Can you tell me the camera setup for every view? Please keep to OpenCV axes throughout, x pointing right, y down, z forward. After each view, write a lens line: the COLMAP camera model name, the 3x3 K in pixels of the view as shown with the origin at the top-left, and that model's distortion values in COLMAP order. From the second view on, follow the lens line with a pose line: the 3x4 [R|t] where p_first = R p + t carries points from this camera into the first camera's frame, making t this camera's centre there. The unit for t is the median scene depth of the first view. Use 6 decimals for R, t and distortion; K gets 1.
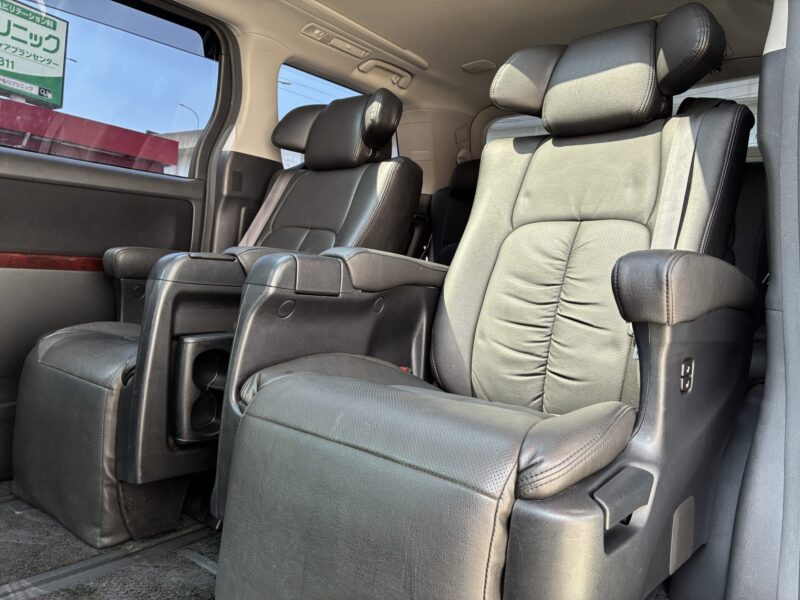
lens RADIAL K [[618.9, 0, 400.0], [0, 618.9, 300.0], [0, 0, 1]] dist [0.029799, -0.008807]
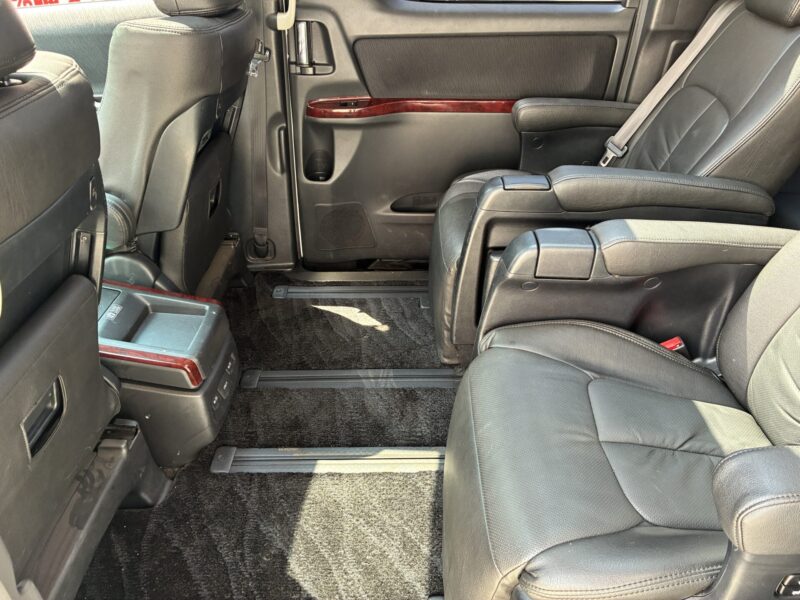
lens RADIAL K [[618.9, 0, 400.0], [0, 618.9, 300.0], [0, 0, 1]] dist [0.029799, -0.008807]
pose [[0.652834, 0.369659, -0.661181, 0.357330], [0.002630, 0.871733, 0.489974, -0.442079], [0.757496, -0.321610, 0.568125, 0.146261]]
